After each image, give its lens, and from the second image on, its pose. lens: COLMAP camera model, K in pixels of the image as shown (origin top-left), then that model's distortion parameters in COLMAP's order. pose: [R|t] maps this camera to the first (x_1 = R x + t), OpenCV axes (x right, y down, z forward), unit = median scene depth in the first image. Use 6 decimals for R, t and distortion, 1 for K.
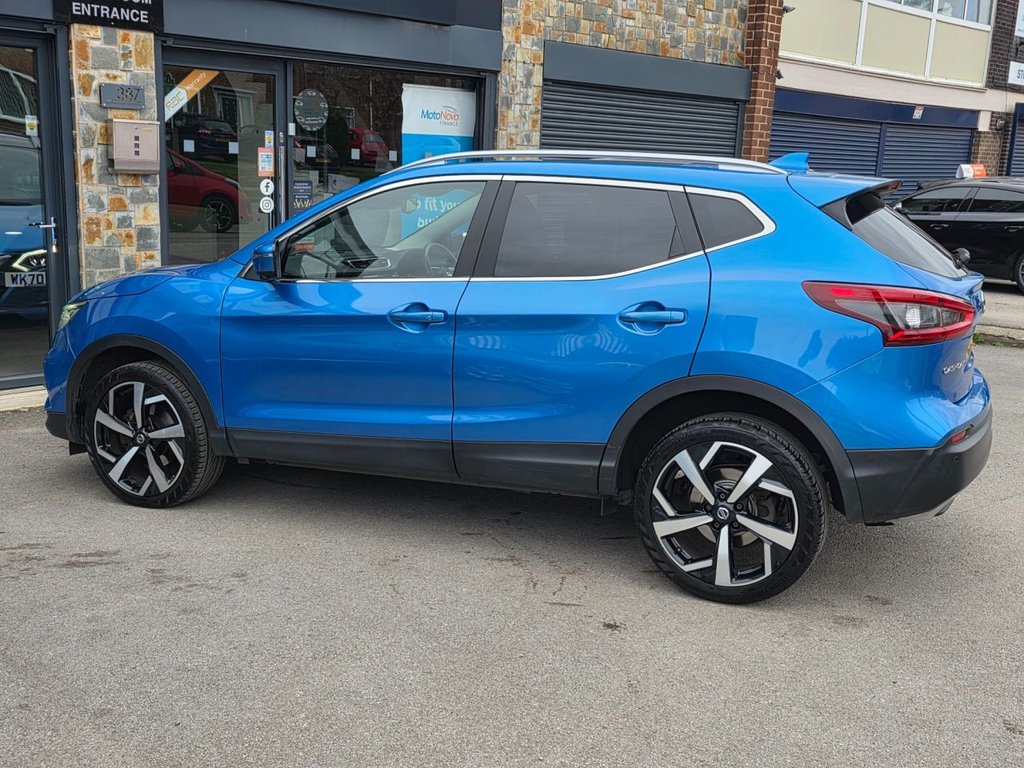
lens RADIAL K [[1016.1, 0, 512.0], [0, 1016.1, 384.0], [0, 0, 1]] dist [0.087147, -0.119021]
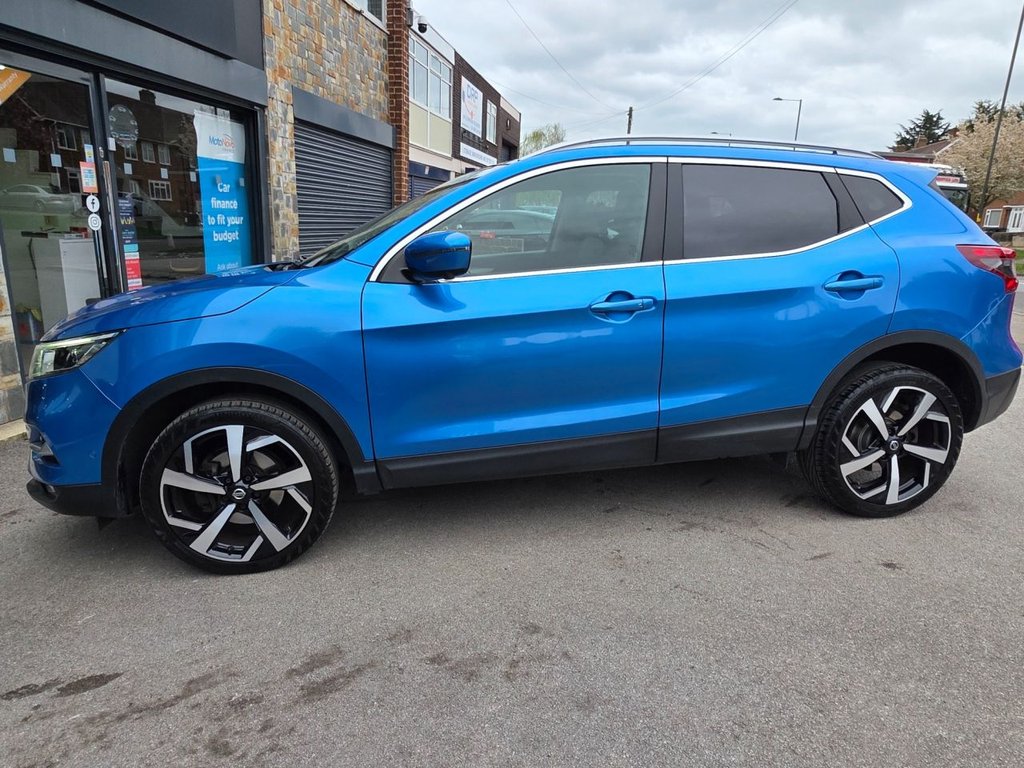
lens RADIAL K [[635.3, 0, 486.8], [0, 635.3, 391.5], [0, 0, 1]] dist [0.002776, 0.001146]
pose [[0.844396, -0.154430, 0.512979, -0.311762], [0.119631, 0.987726, 0.100430, -0.037307], [-0.522192, -0.023435, 0.852506, 0.335903]]
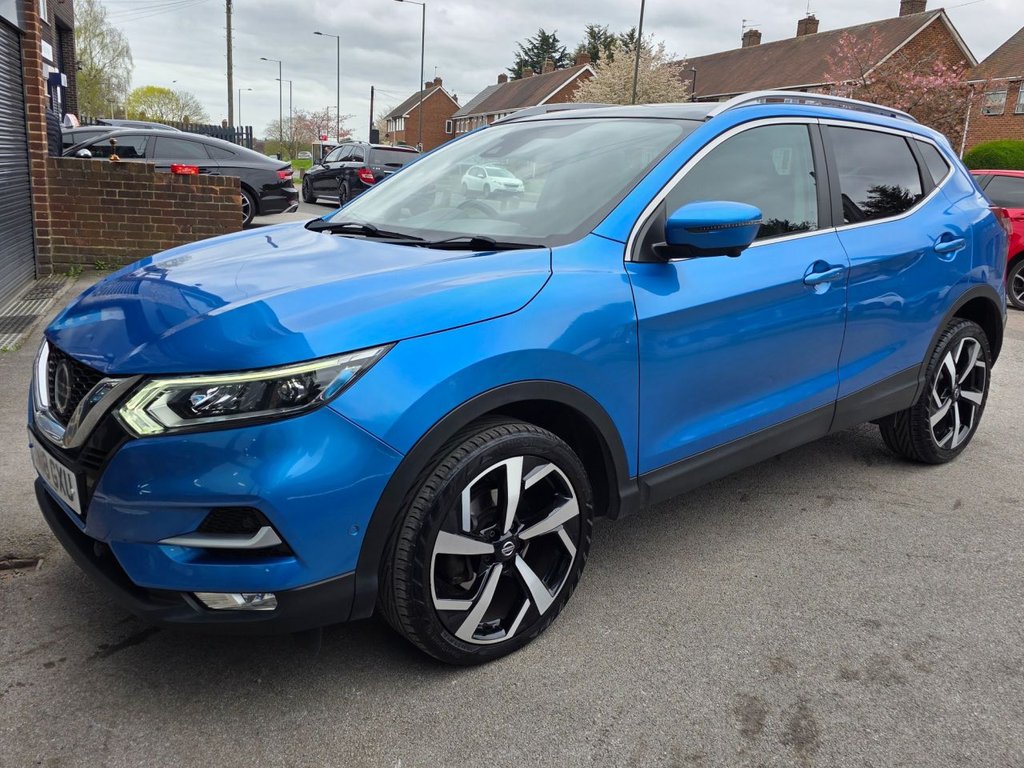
lens RADIAL K [[849.9, 0, 468.1], [0, 849.9, 371.9], [0, 0, 1]] dist [0.097755, -0.116535]
pose [[0.477628, -0.221561, 0.850166, -0.550543], [0.153892, 0.973816, 0.167329, -0.096345], [-0.864979, 0.050913, 0.499219, 0.539212]]
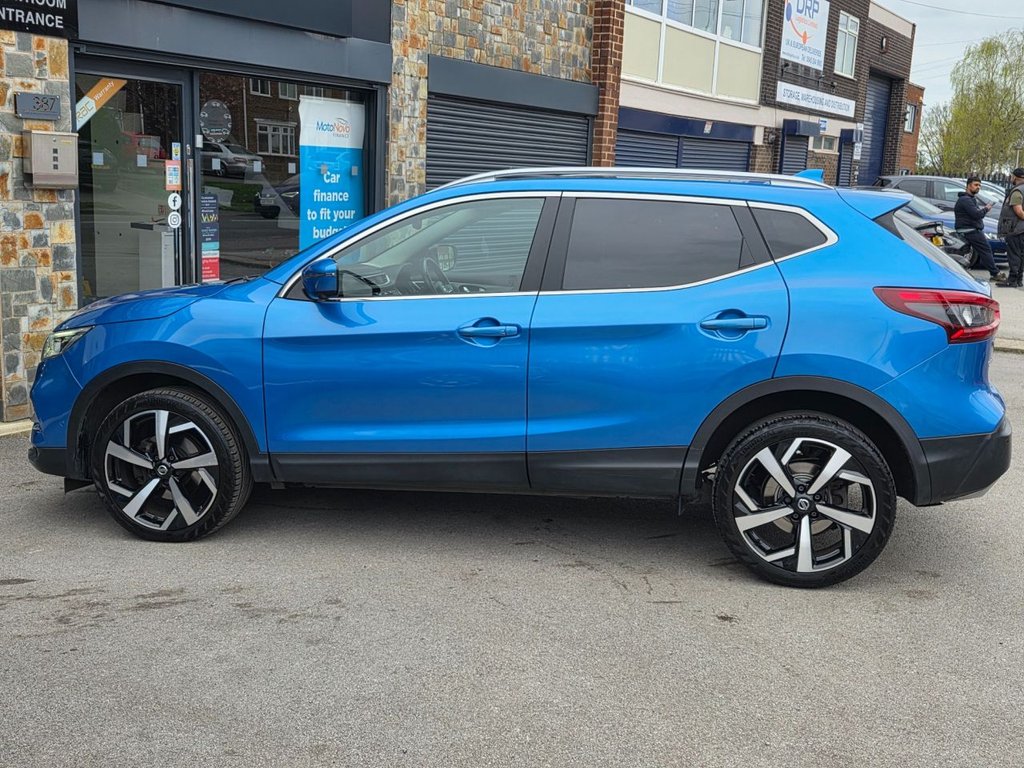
lens RADIAL K [[1017.4, 0, 500.9], [0, 1017.4, 378.2], [0, 0, 1]] dist [0.090895, -0.132848]
pose [[0.977329, -0.042937, 0.207325, -0.176307], [0.045864, 0.998904, -0.009329, -0.005791], [-0.206697, 0.018626, 0.978228, 0.004293]]
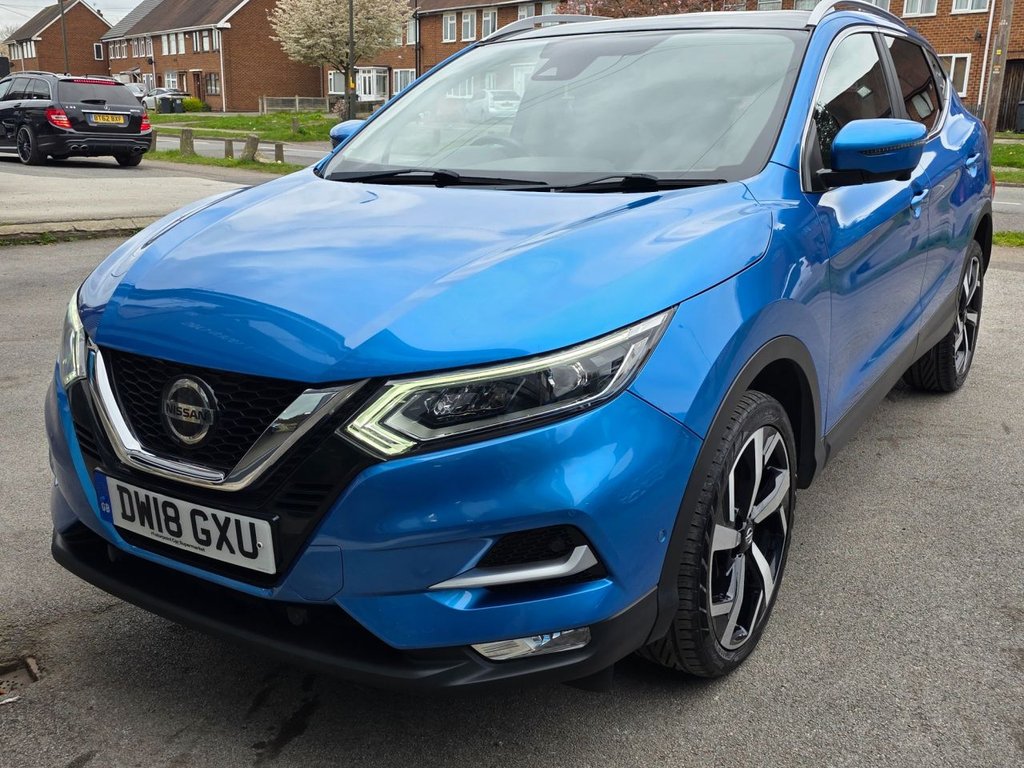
lens RADIAL K [[1025.0, 0, 456.8], [0, 1025.0, 383.5], [0, 0, 1]] dist [0.058697, -0.024866]
pose [[0.192163, -0.289850, 0.937582, -0.606510], [0.200499, 0.946831, 0.251616, -0.127815], [-0.960663, 0.139633, 0.240060, 0.711049]]
